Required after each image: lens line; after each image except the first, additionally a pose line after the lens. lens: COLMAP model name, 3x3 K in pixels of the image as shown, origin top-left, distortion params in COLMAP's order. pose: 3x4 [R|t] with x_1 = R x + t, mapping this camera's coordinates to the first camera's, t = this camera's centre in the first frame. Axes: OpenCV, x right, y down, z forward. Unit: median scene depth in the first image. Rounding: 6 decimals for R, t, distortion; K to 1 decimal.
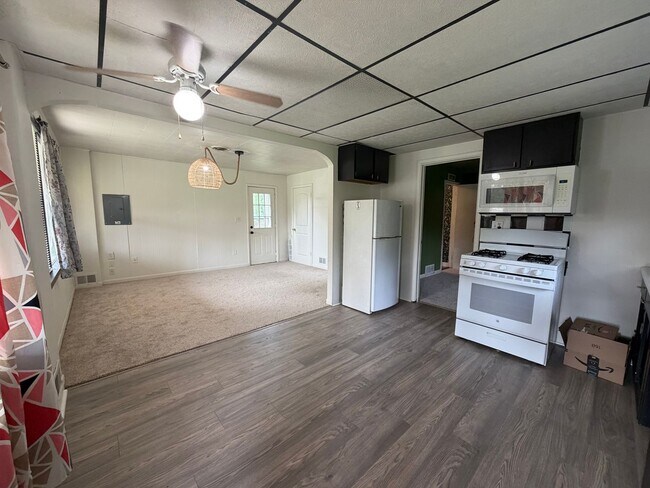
lens RADIAL K [[258.9, 0, 324.2], [0, 258.9, 244.3], [0, 0, 1]] dist [0.001149, -0.000562]
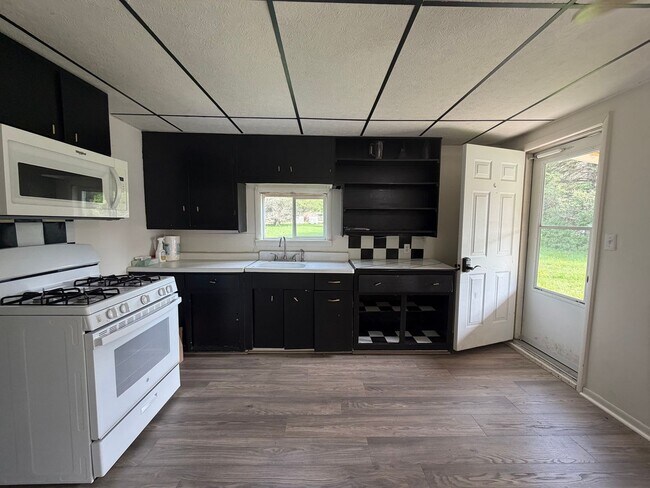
lens RADIAL K [[258.9, 0, 329.4], [0, 258.9, 243.5], [0, 0, 1]] dist [0.001149, -0.000562]
pose [[-0.763835, -0.063256, 0.642304, -0.100815], [0.064387, 0.982753, 0.173354, -0.142858], [-0.642191, 0.173770, -0.746588, 1.224471]]
